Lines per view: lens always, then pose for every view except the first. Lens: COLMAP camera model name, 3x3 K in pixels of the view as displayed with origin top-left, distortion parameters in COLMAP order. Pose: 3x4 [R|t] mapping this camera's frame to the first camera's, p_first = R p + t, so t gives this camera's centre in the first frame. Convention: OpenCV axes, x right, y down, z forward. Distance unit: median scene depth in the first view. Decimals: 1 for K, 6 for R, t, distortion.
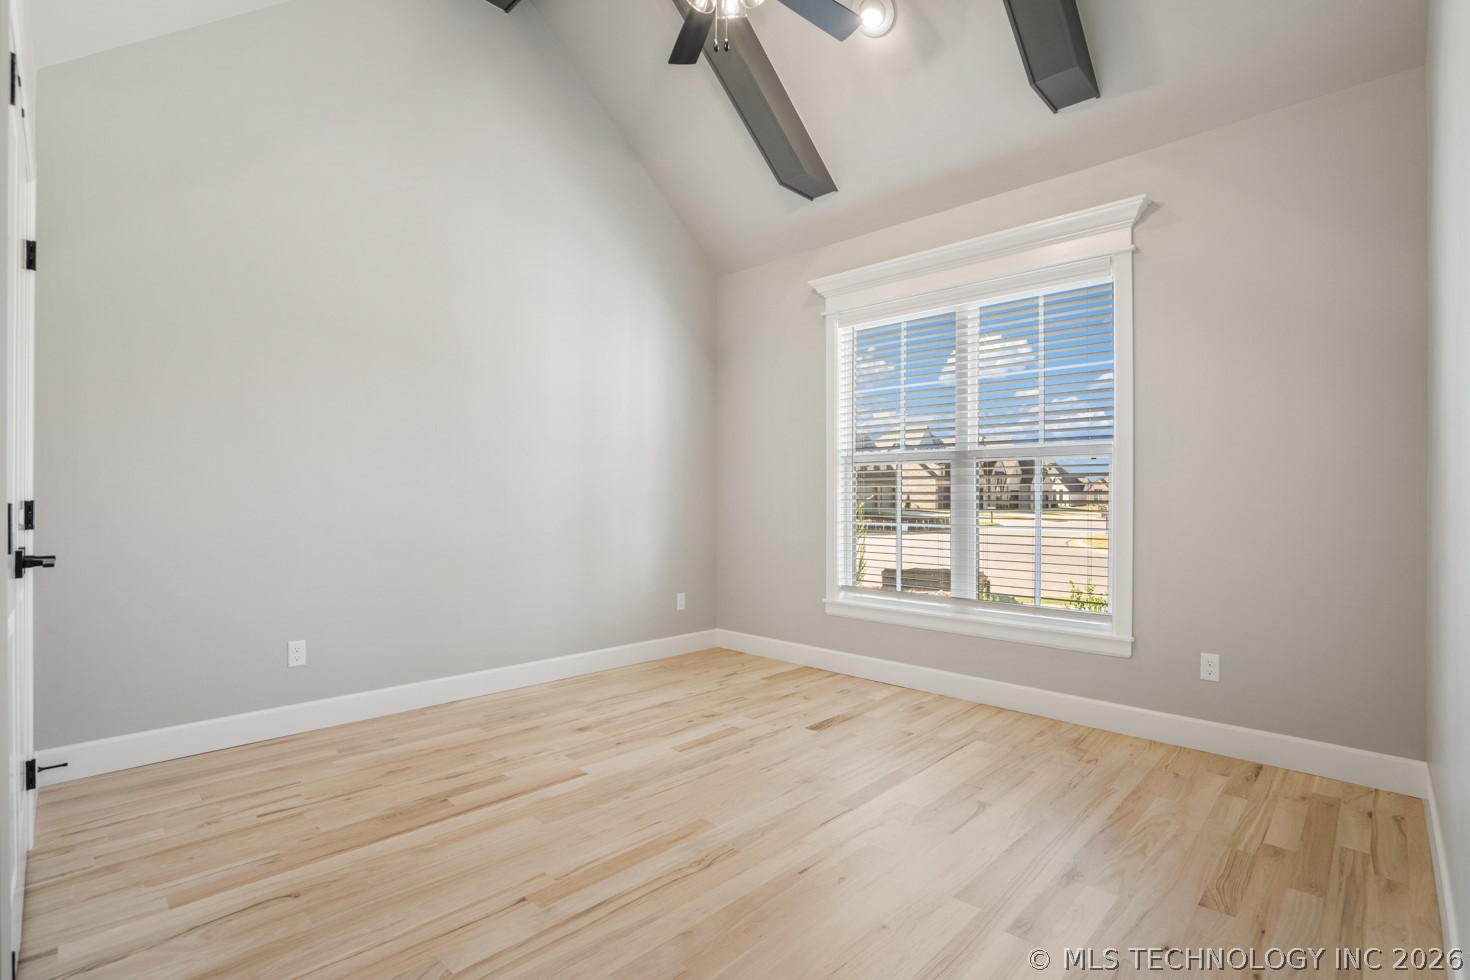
lens RADIAL K [[675.9, 0, 733.6], [0, 675.9, 482.2], [0, 0, 1]] dist [-0.002232, 0.000310]
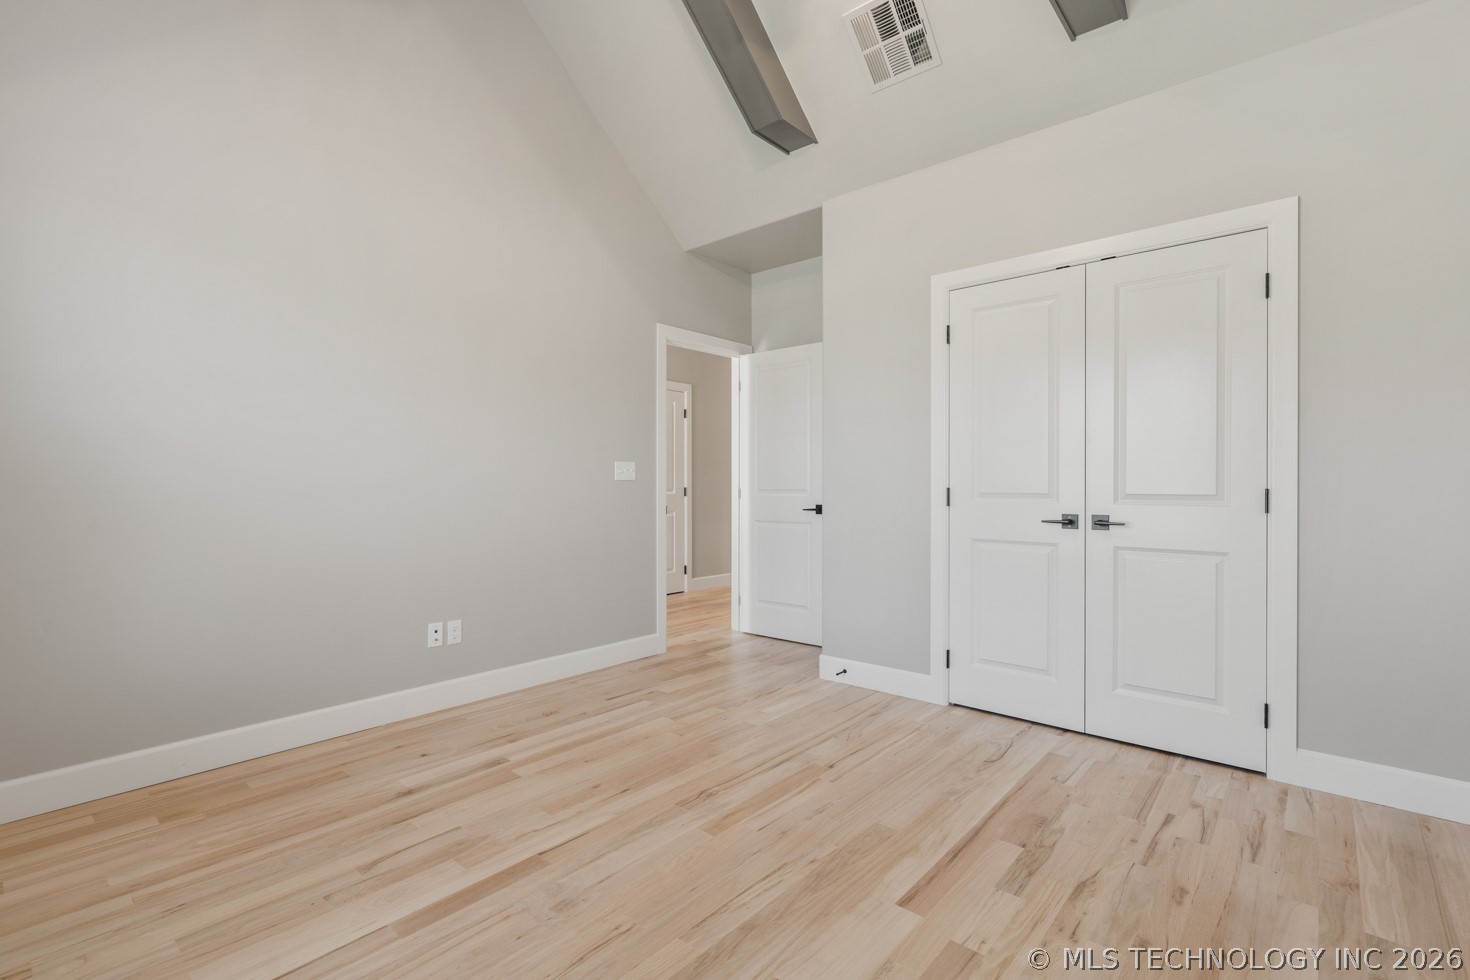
lens RADIAL K [[675.9, 0, 733.6], [0, 675.9, 482.2], [0, 0, 1]] dist [-0.002232, 0.000310]
pose [[-0.998529, -0.000448, -0.054227, -0.024510], [0.000892, 0.999695, -0.024683, 0.042906], [0.054221, -0.024695, -0.998224, 2.007368]]
